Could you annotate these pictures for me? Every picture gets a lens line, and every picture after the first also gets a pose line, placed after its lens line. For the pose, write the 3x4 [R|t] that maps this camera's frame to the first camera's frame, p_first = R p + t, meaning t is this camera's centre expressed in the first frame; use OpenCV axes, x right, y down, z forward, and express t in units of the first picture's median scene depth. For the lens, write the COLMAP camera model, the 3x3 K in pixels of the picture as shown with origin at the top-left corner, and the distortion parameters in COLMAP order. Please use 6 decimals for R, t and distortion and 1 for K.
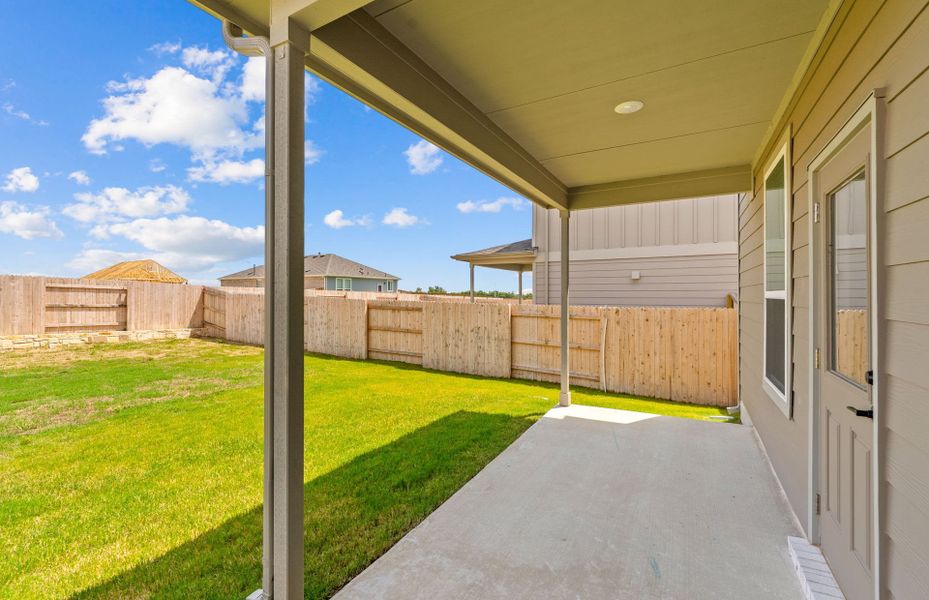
lens RADIAL K [[383.9, 0, 454.3], [0, 383.9, 281.5], [0, 0, 1]] dist [-0.000062, -0.000185]
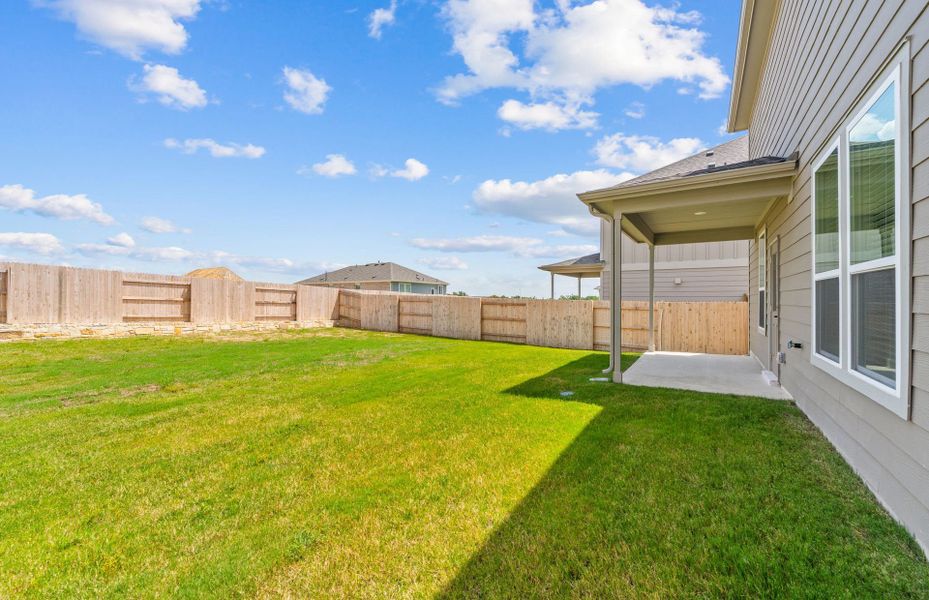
lens RADIAL K [[369.4, 0, 459.0], [0, 369.4, 294.4], [0, 0, 1]] dist [-0.002529, -0.000198]
pose [[0.998883, 0.002225, -0.047192, -0.227680], [-0.001280, 0.999798, 0.020049, 0.006020], [0.047227, -0.019966, 0.998685, -0.335624]]
